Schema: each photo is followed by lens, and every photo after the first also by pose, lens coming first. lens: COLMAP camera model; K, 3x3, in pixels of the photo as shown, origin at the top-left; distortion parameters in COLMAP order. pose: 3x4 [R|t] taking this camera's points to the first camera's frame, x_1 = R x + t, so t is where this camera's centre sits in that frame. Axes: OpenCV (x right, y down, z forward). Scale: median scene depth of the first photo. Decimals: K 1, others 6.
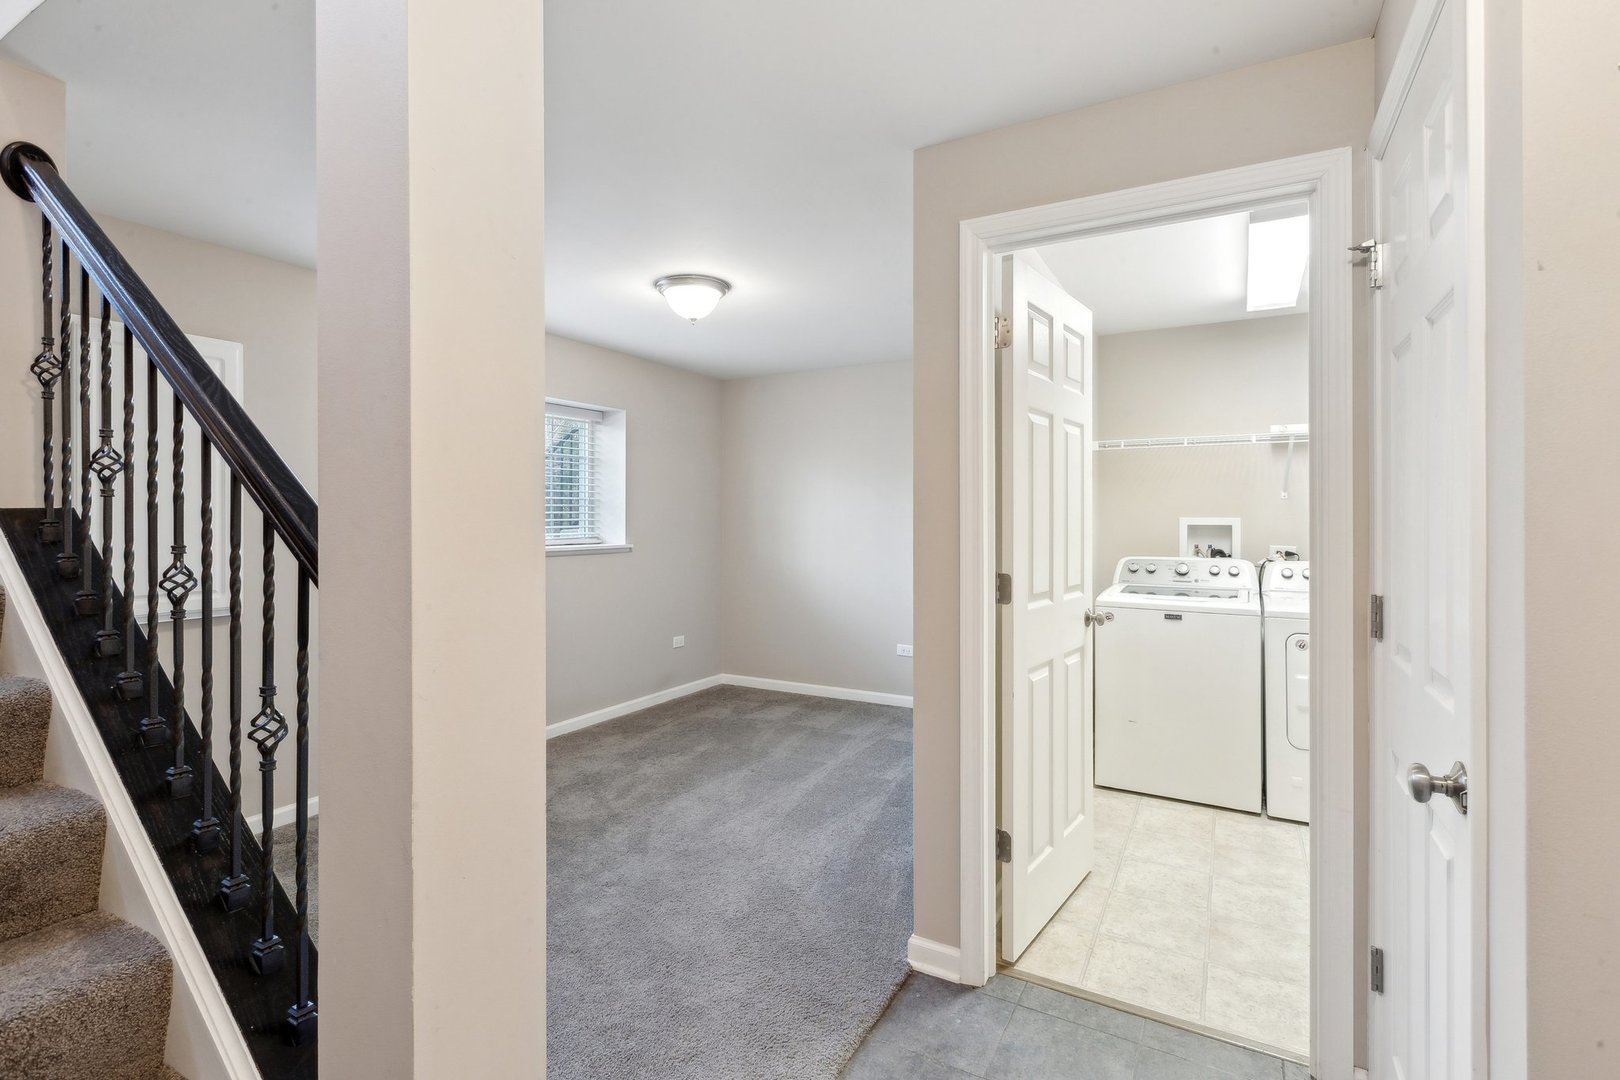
lens RADIAL K [[748.9, 0, 808.2], [0, 748.9, 515.3], [0, 0, 1]] dist [-0.003145, 0.001086]
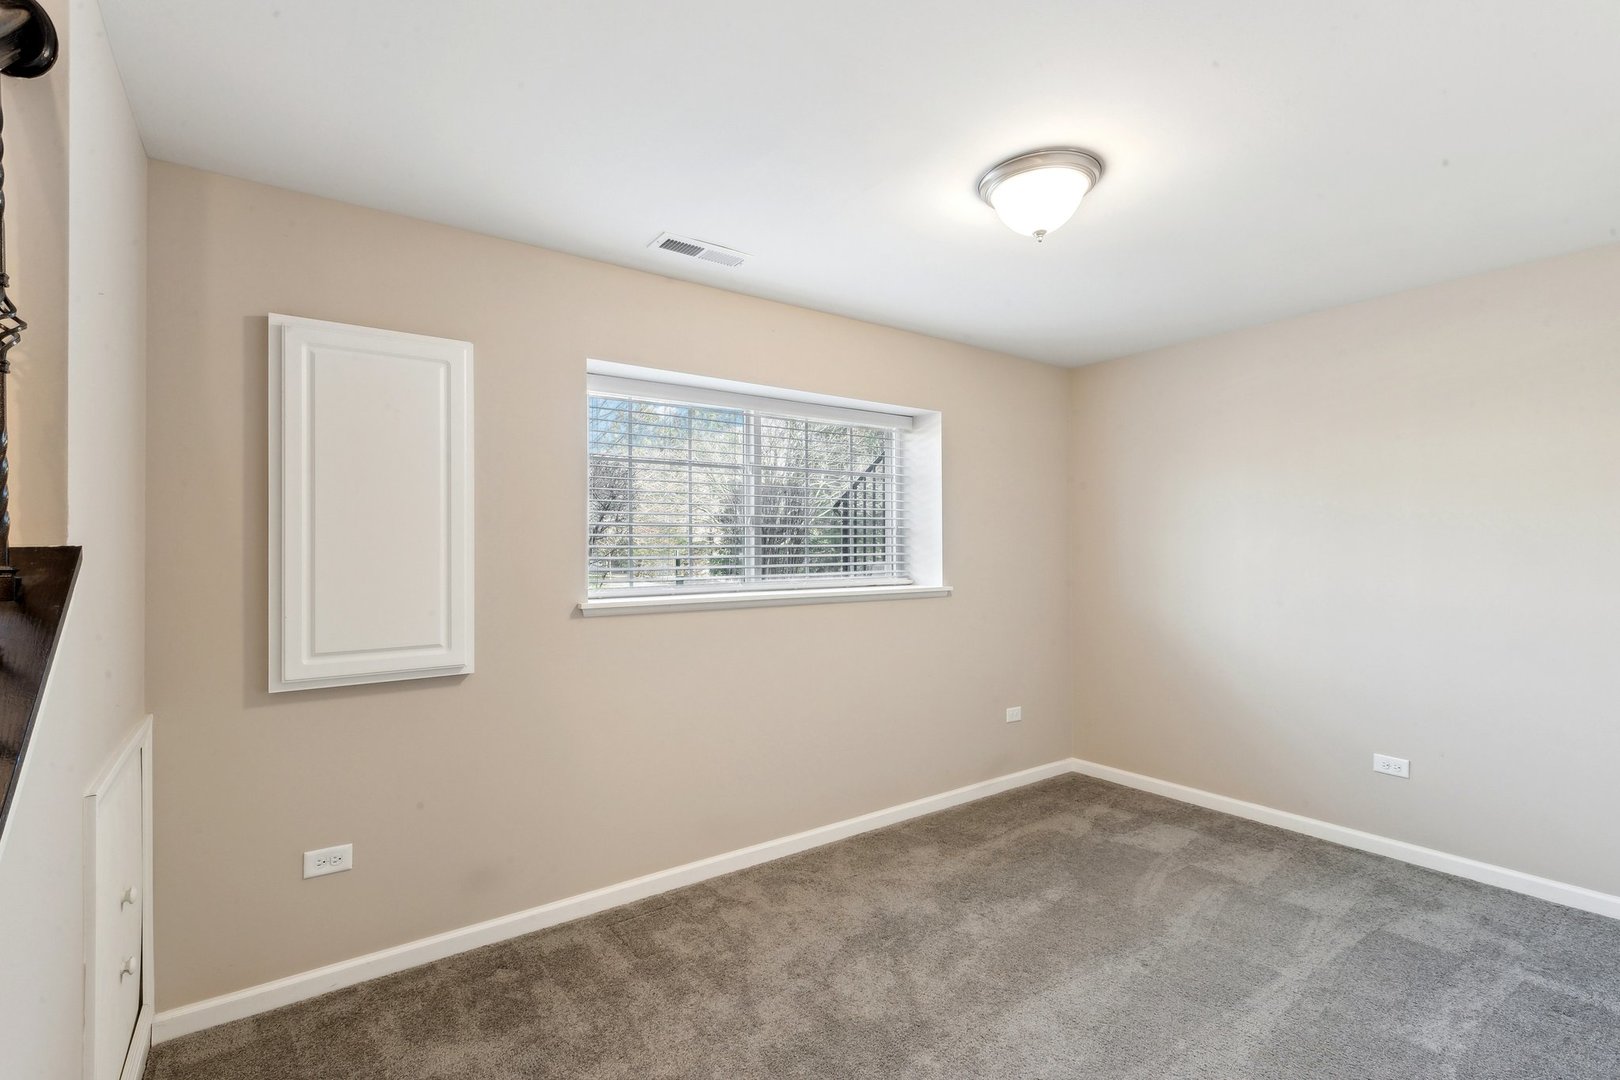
lens RADIAL K [[748.9, 0, 809.7], [0, 748.9, 542.4], [0, 0, 1]] dist [-0.003145, 0.001086]
pose [[0.910518, -0.008608, -0.413379, -0.057850], [0.005867, 0.999952, -0.007900, -0.001154], [0.413427, 0.004768, 0.910525, 0.279854]]
